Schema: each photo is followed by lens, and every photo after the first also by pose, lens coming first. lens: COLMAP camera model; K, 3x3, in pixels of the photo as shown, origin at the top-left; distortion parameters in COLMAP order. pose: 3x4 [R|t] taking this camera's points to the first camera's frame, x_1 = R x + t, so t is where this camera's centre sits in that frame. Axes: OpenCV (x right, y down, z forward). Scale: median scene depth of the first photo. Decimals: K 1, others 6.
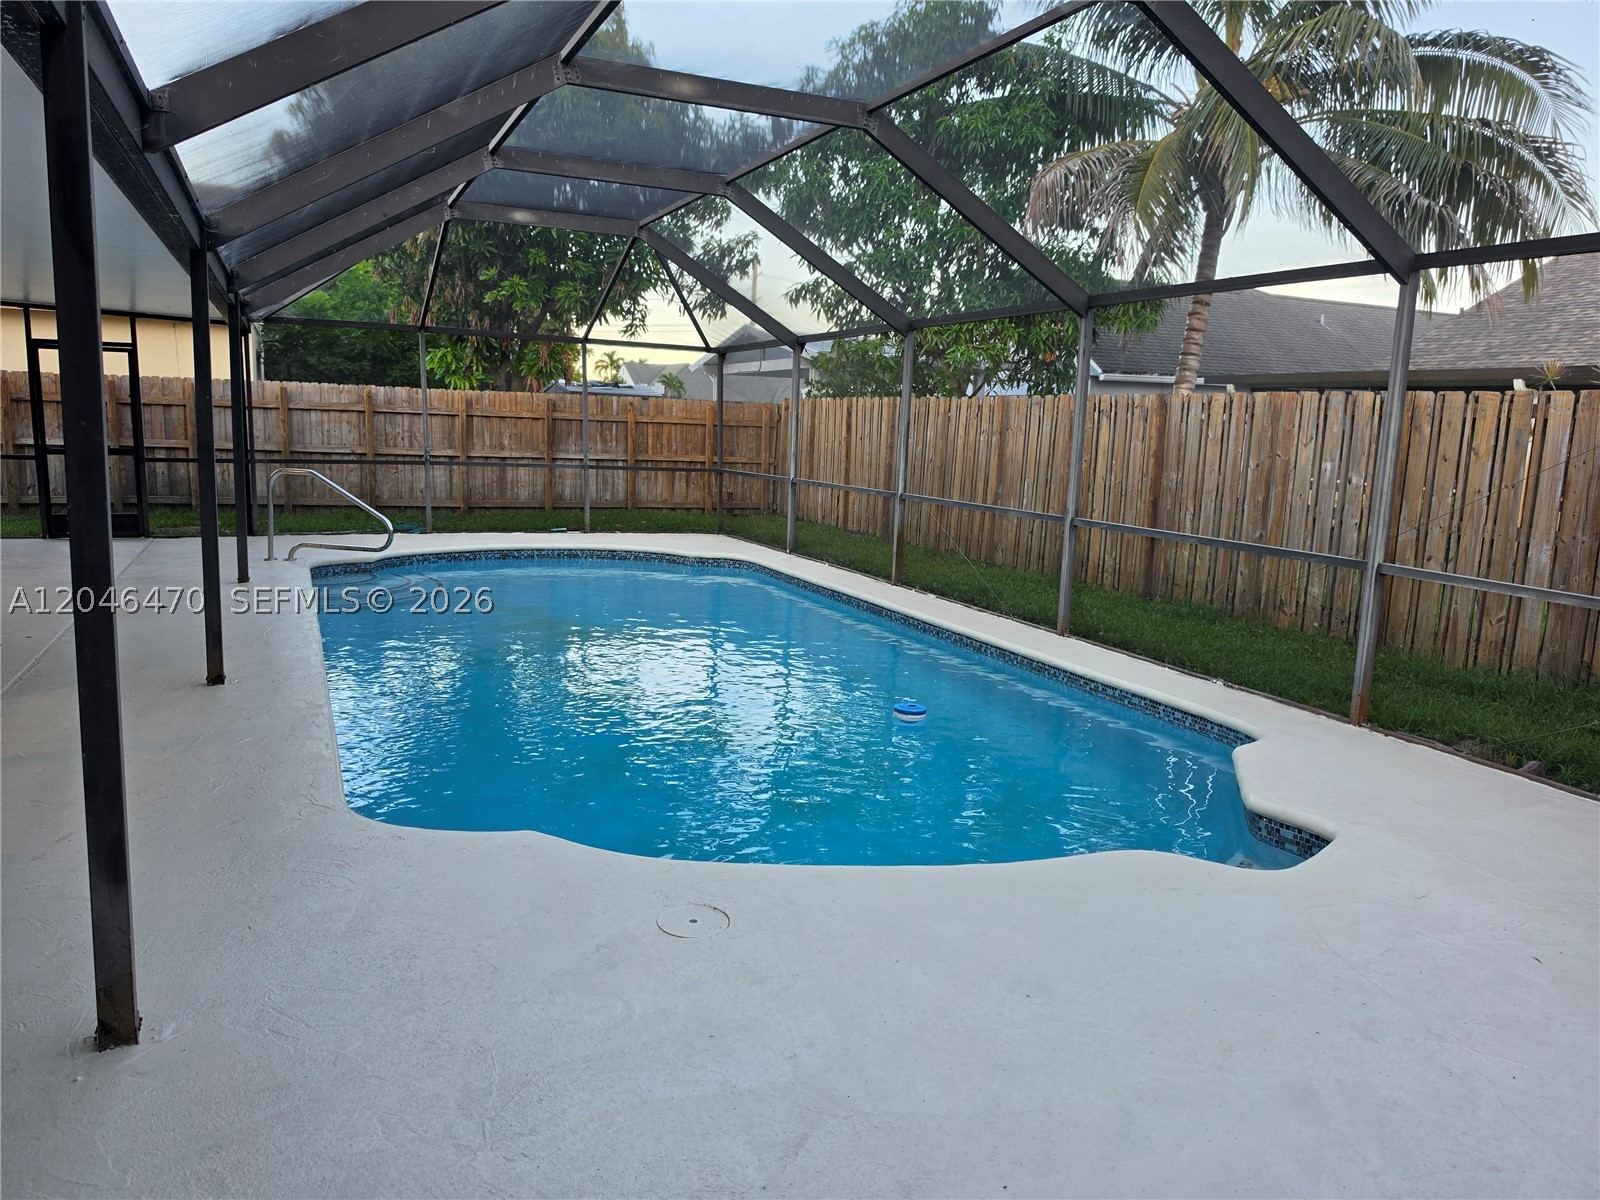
lens RADIAL K [[1107.3, 0, 800.0], [0, 1107.3, 600.0], [0, 0, 1]] dist [0.066952, -0.086326]
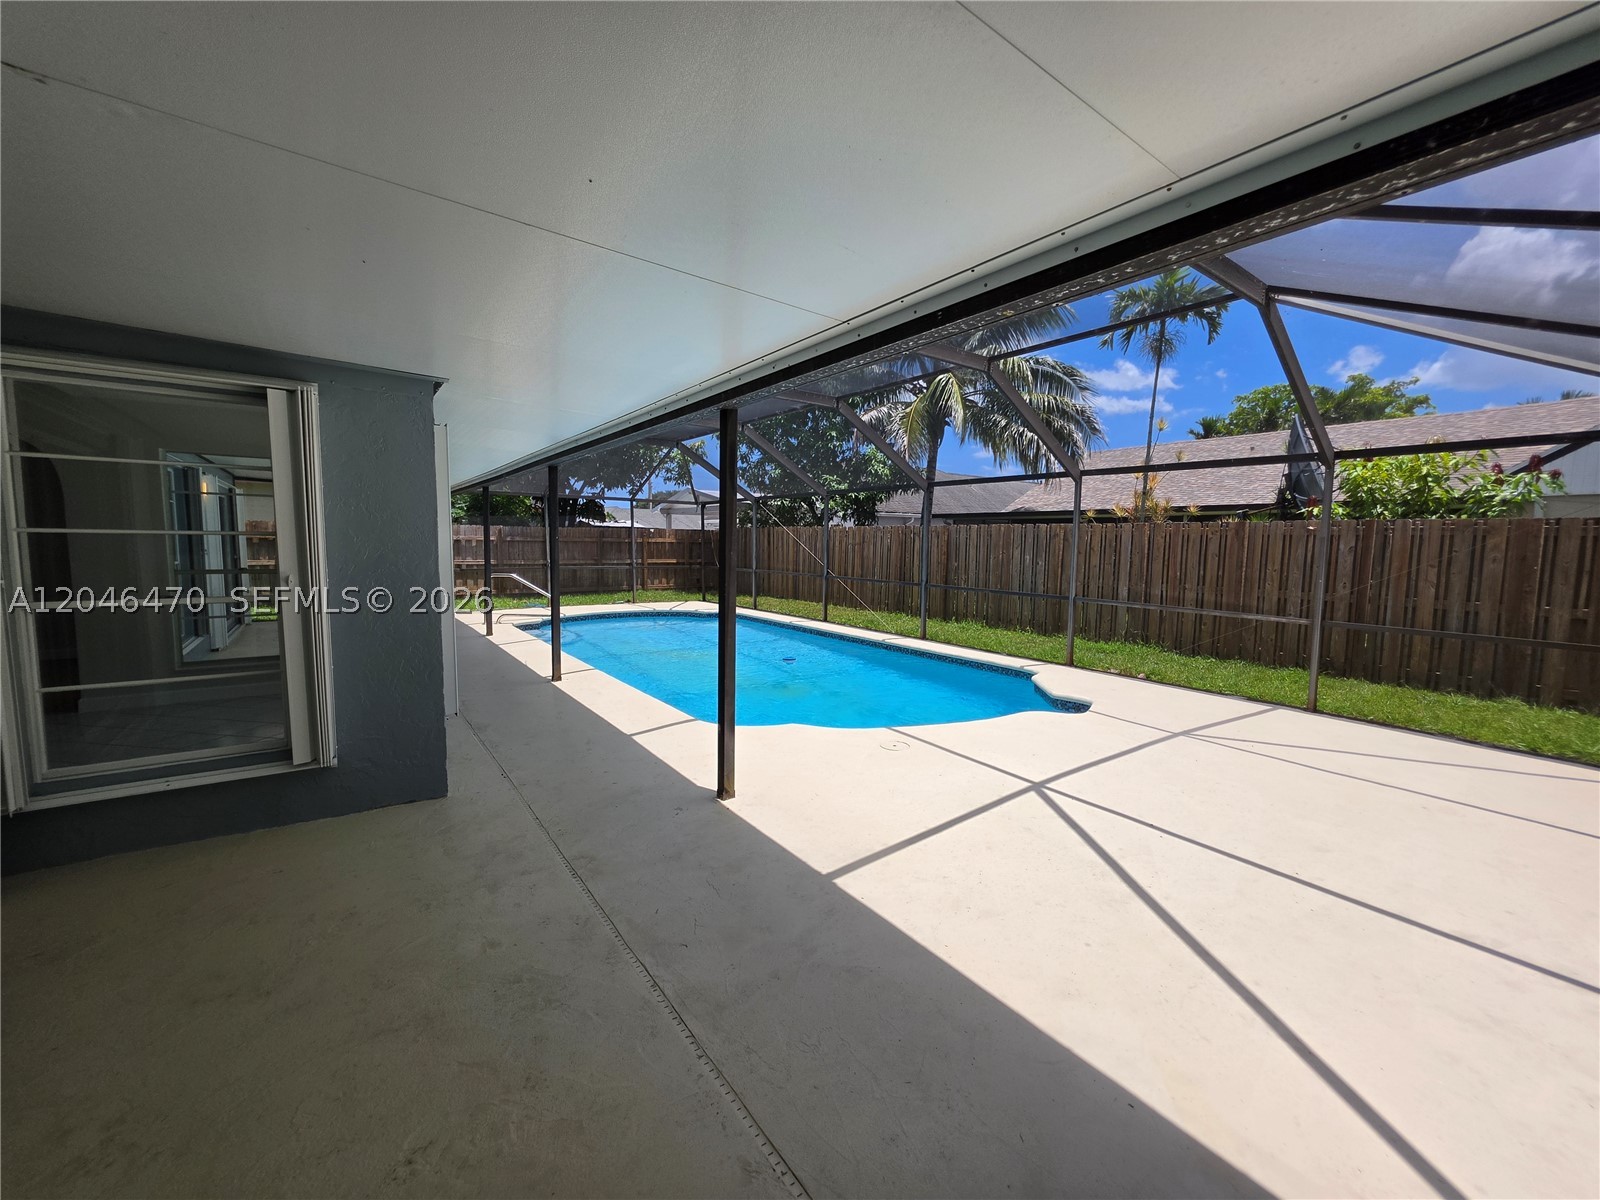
lens RADIAL K [[647.7, 0, 800.0], [0, 647.7, 600.0], [0, 0, 1]] dist [0.009691, -0.000091]
pose [[0.976530, -0.041828, 0.211282, -0.285017], [0.054681, 0.996968, -0.055361, 0.015274], [-0.208326, 0.065615, 0.975856, -0.192177]]
